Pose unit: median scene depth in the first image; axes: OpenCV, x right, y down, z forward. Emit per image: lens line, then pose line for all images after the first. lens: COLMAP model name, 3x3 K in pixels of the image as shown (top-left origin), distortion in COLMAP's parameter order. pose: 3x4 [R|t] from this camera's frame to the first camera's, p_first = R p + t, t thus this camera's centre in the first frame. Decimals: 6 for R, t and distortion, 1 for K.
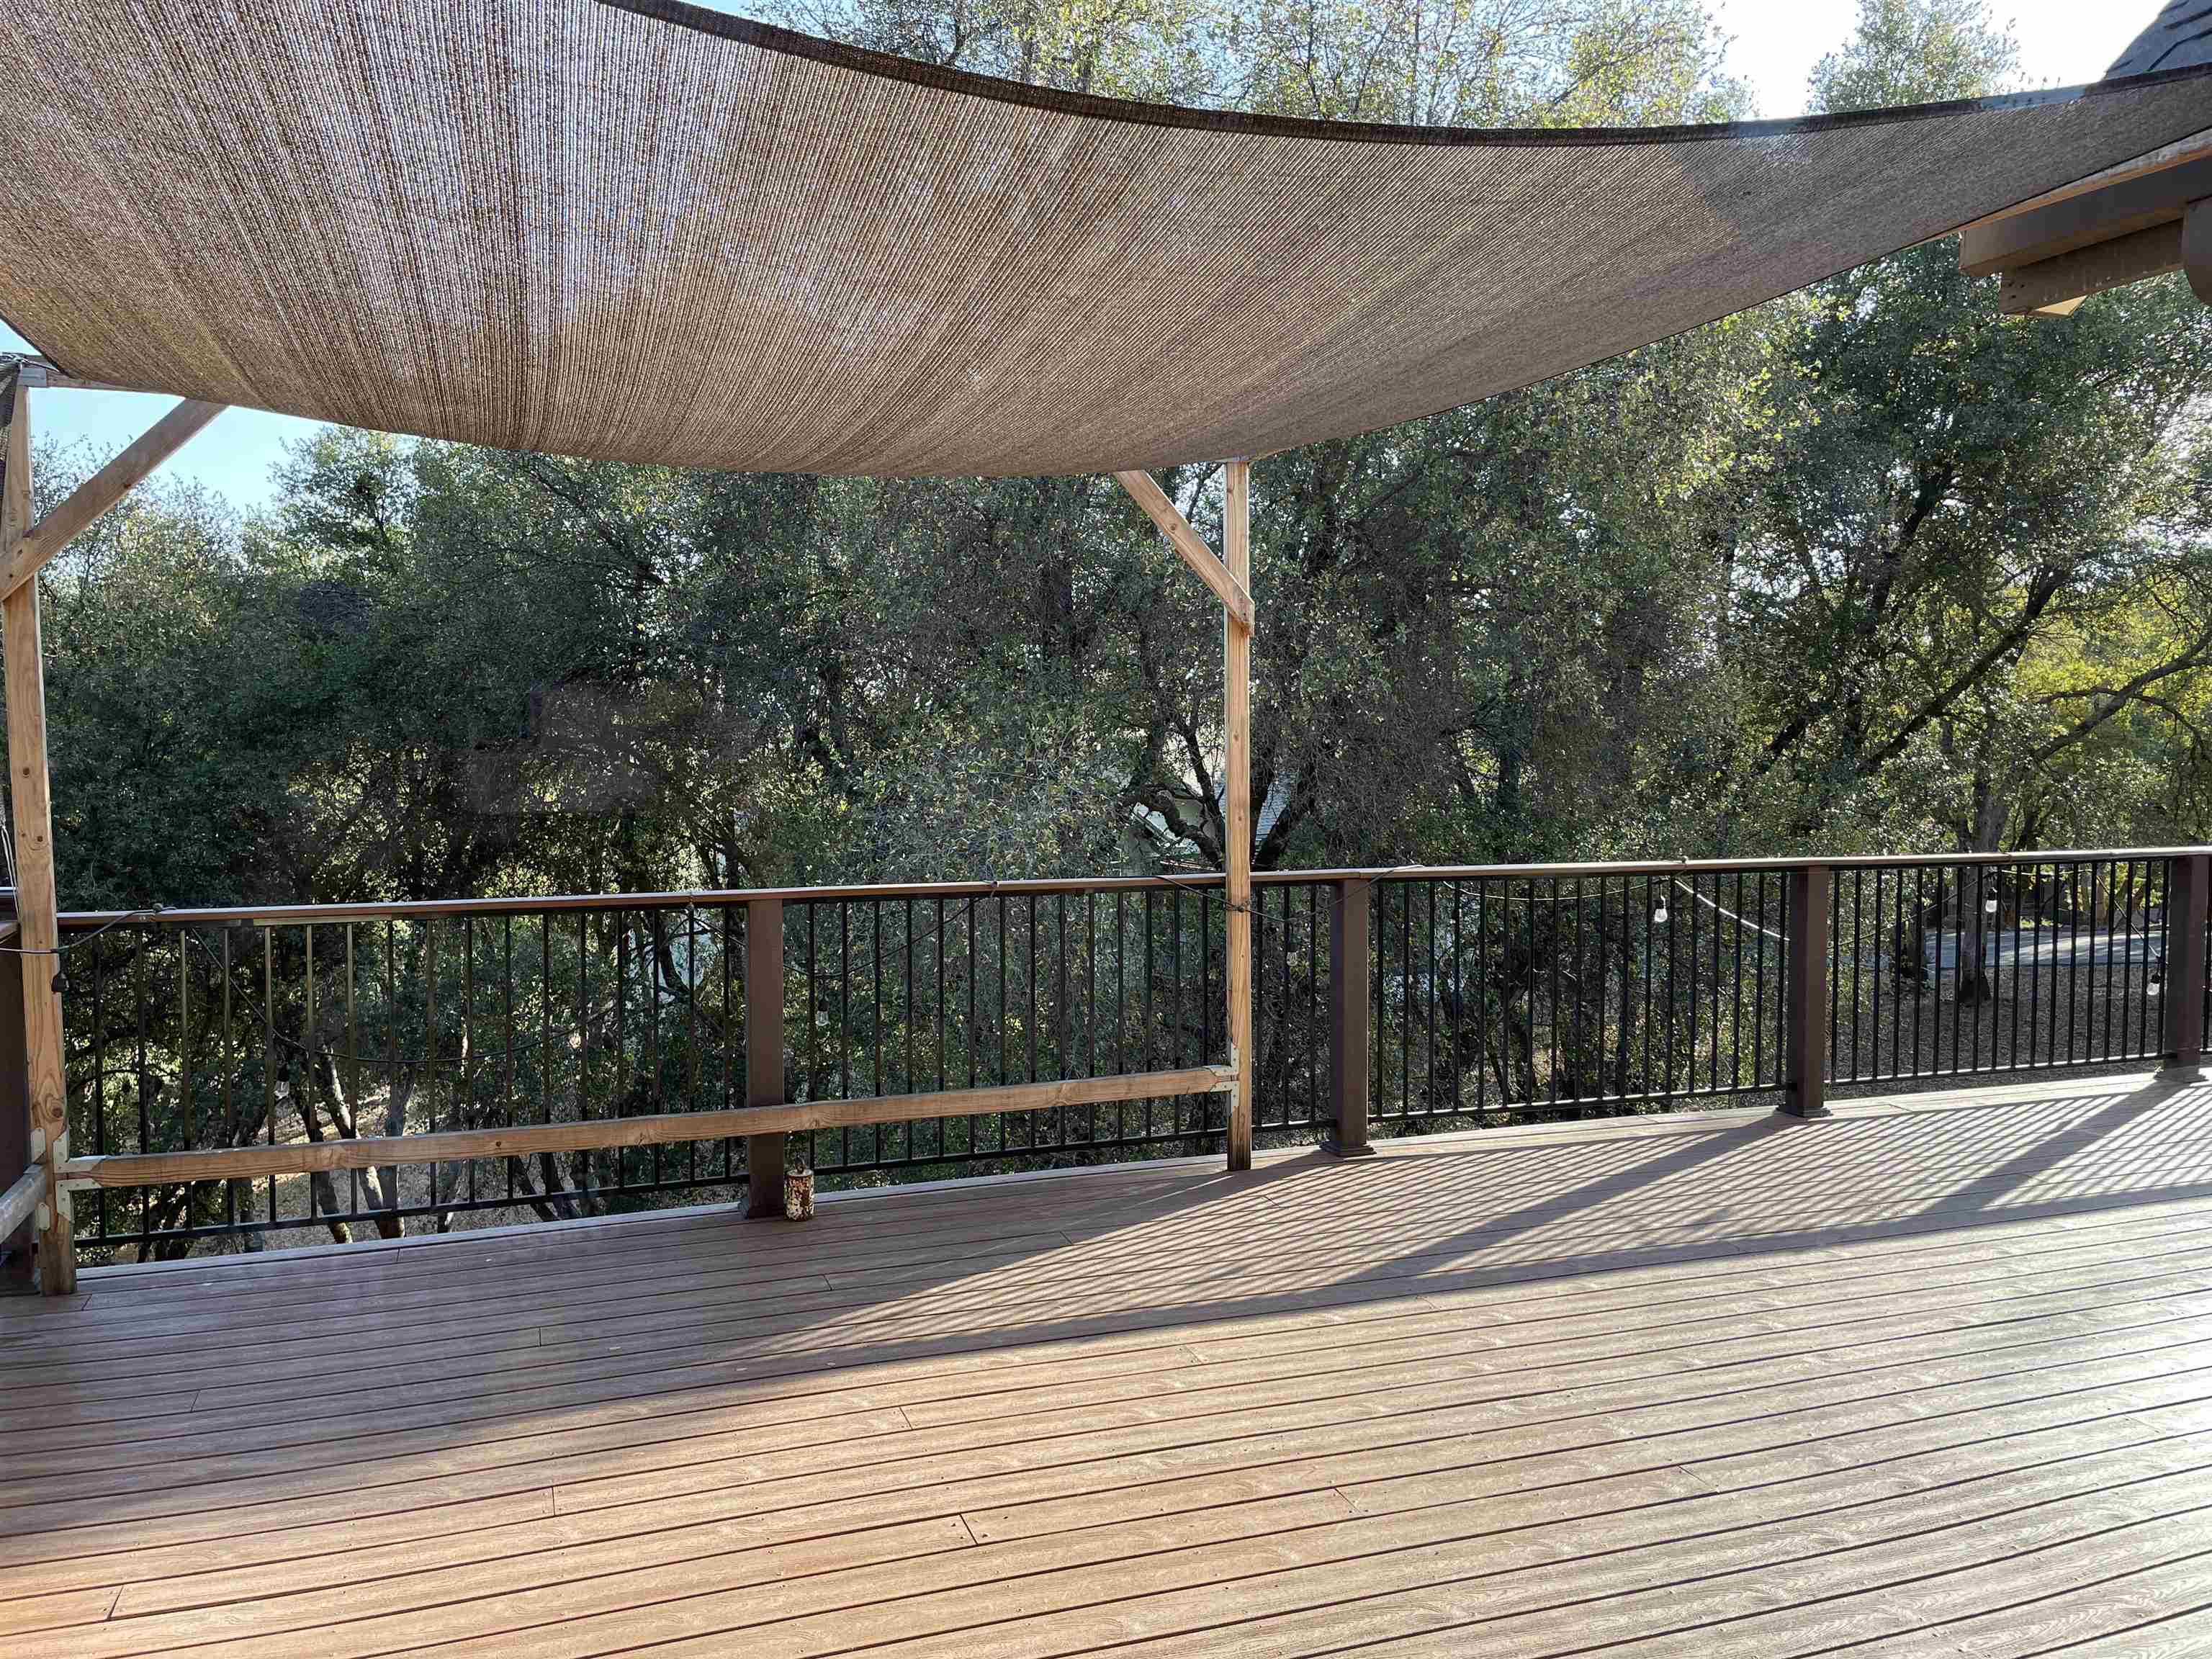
lens RADIAL K [[1682.5, 0, 1096.7], [0, 1682.5, 822.4], [0, 0, 1]] dist [0.091662, -0.067115]
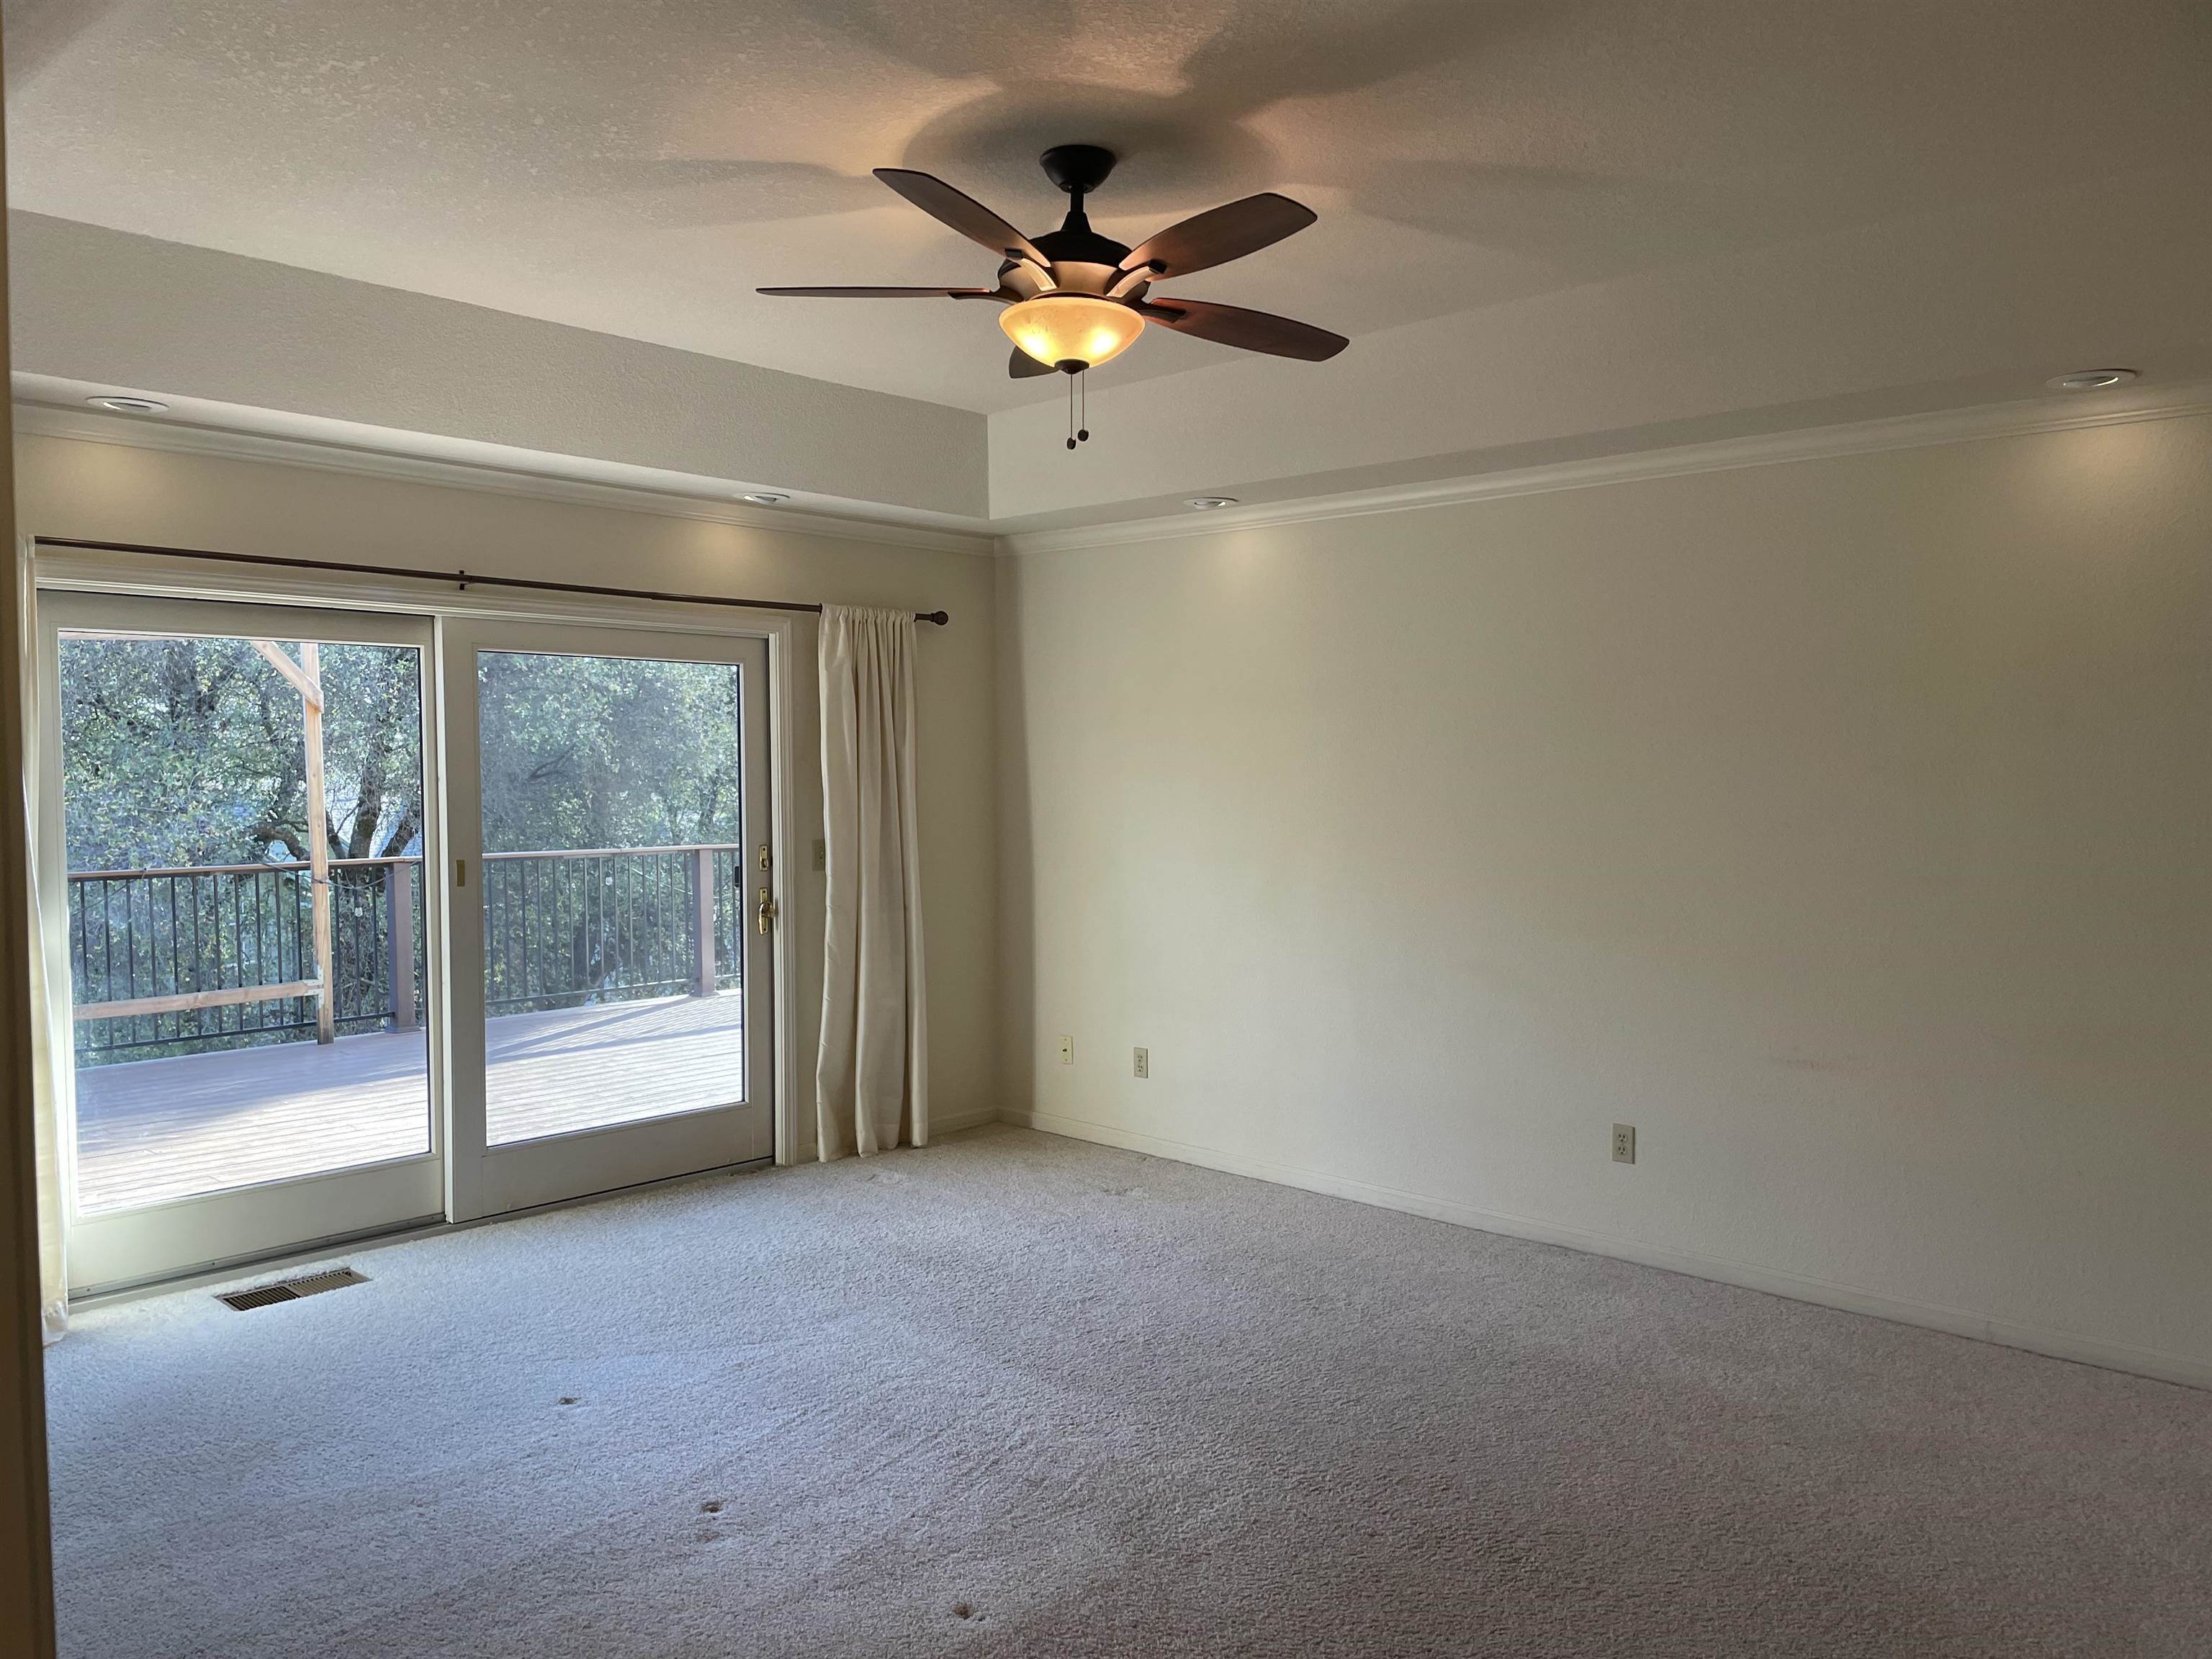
lens RADIAL K [[1682.5, 0, 1091.2], [0, 1682.5, 830.5], [0, 0, 1]] dist [0.091662, -0.067115]
pose [[0.895019, -0.029278, 0.445066, 0.017460], [0.039943, 0.999095, -0.014602, 0.054633], [-0.444236, 0.030846, 0.895379, -0.788968]]
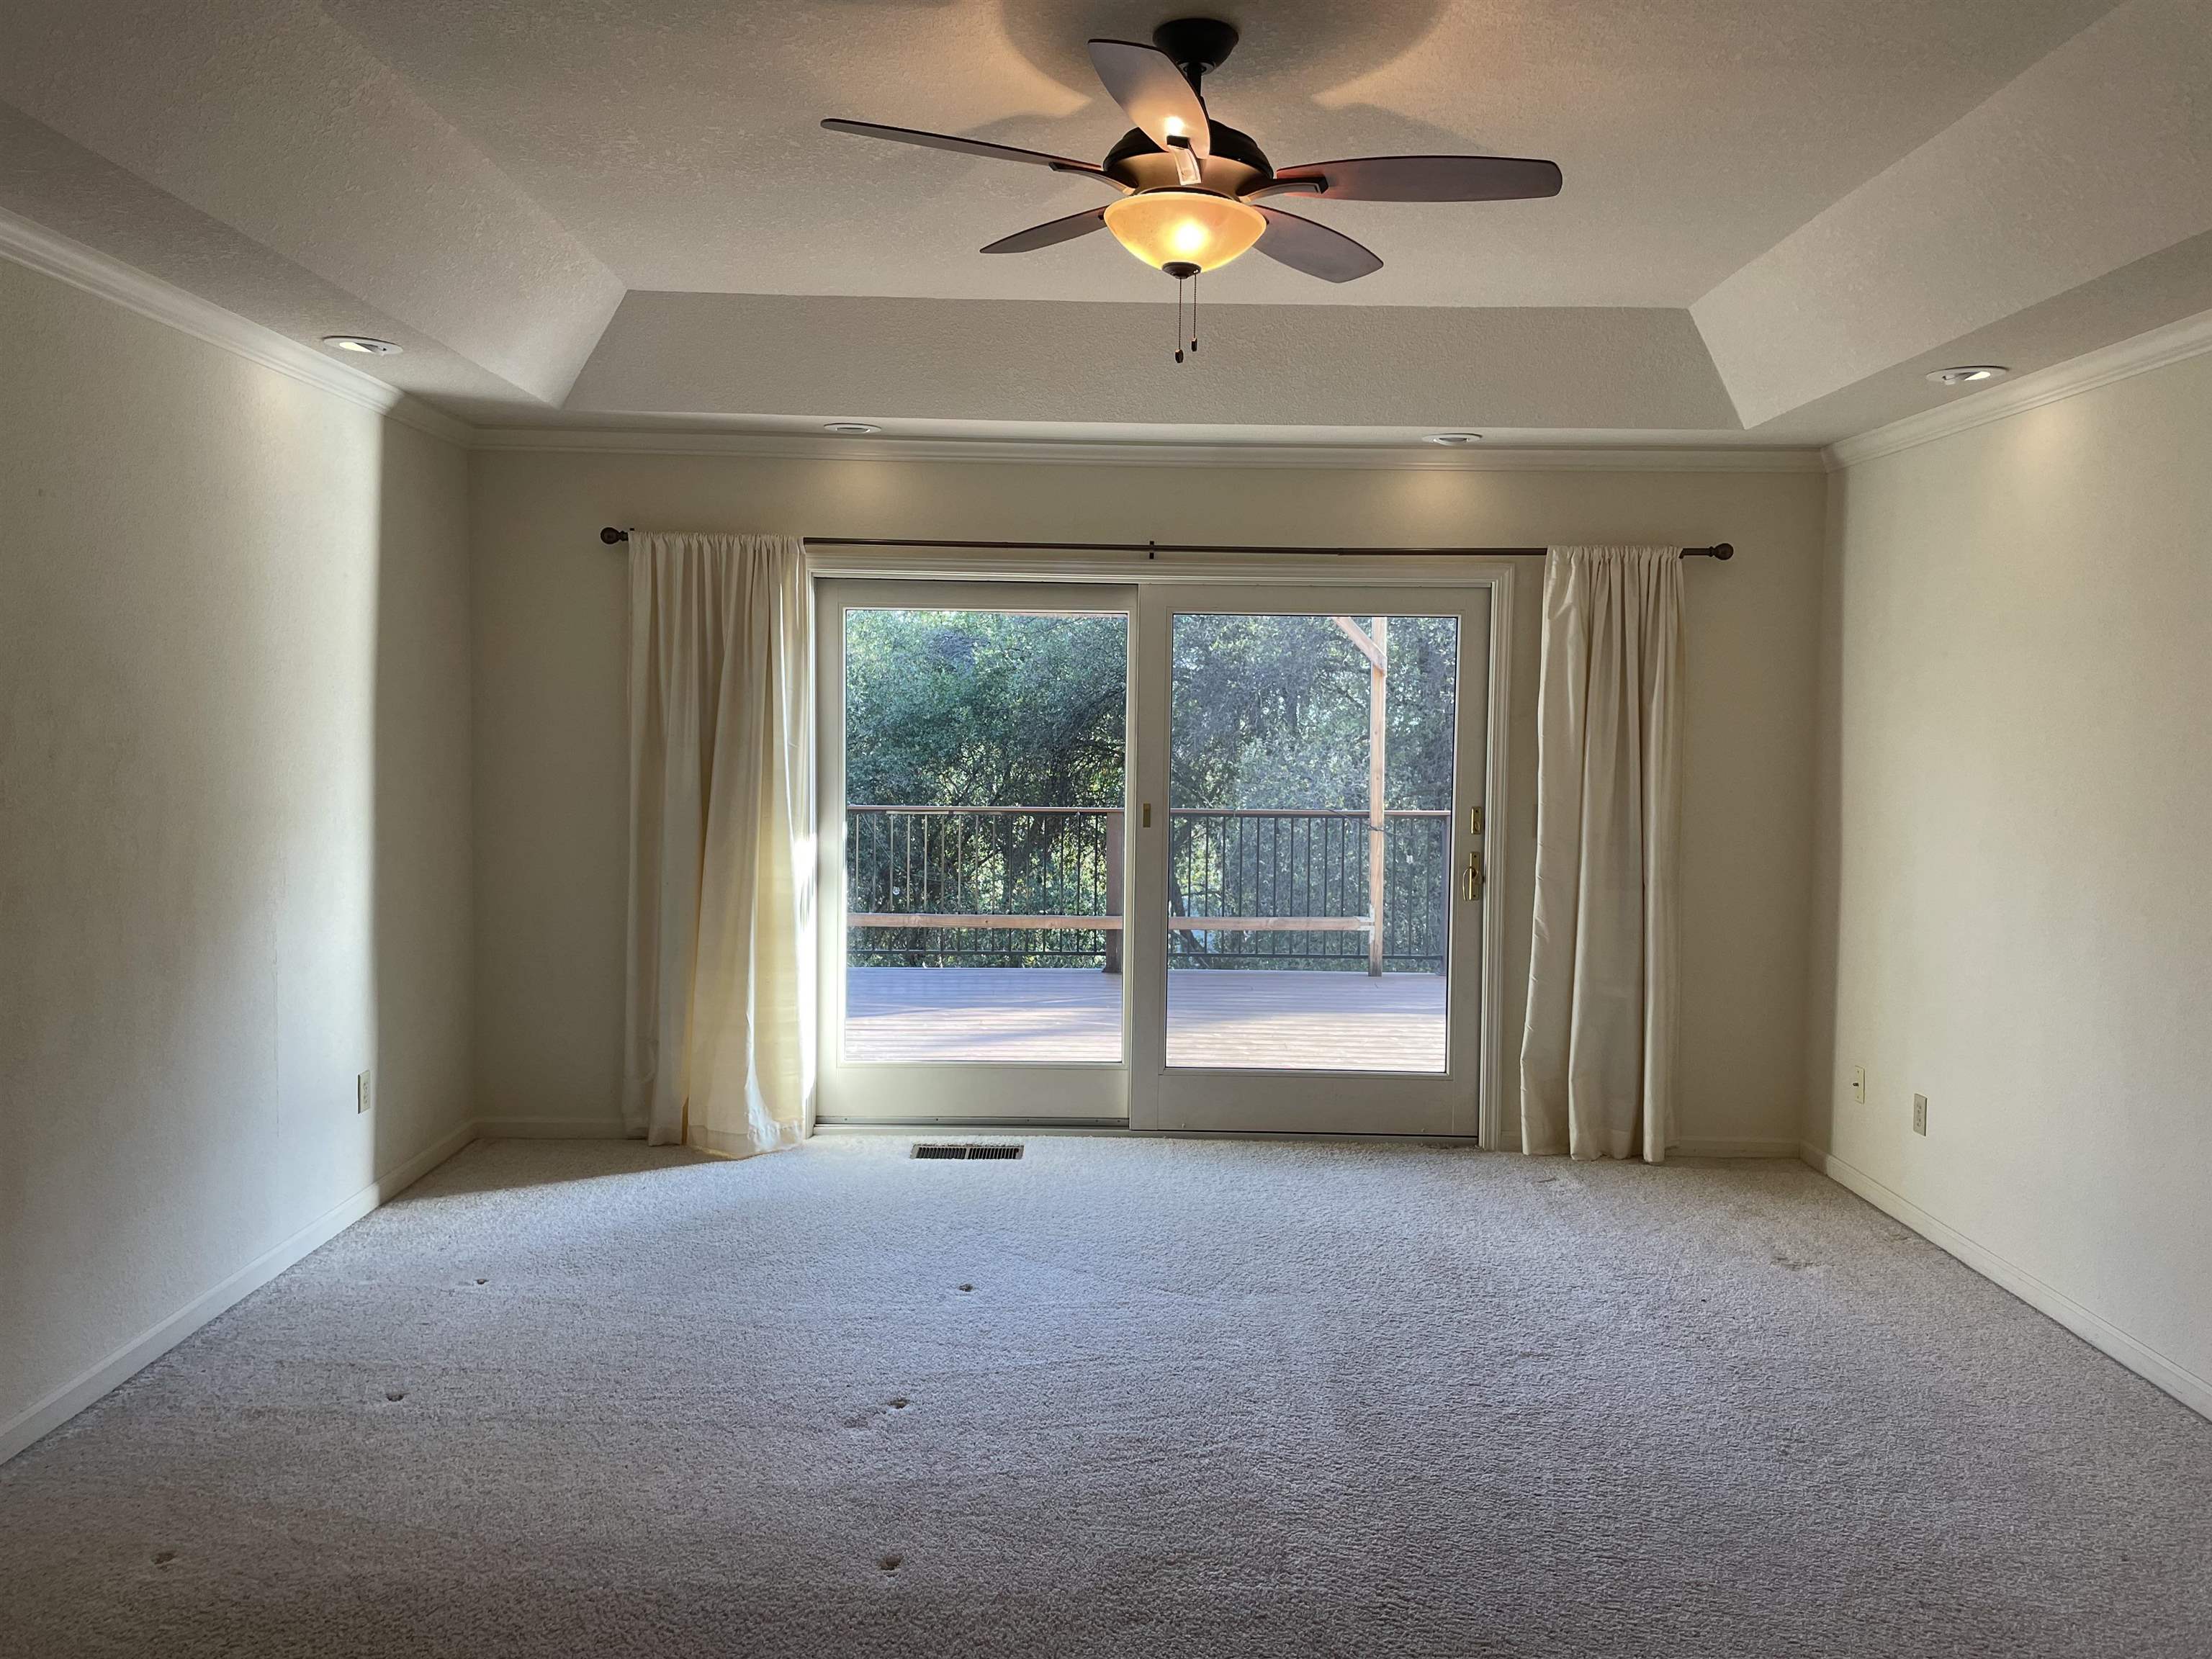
lens RADIAL K [[1682.5, 0, 1096.4], [0, 1682.5, 815.0], [0, 0, 1]] dist [0.091662, -0.067115]
pose [[0.940219, 0.022251, -0.339843, 0.405752], [-0.026920, 0.999597, -0.009029, 0.059501], [0.339505, 0.017638, 0.940439, -0.768931]]
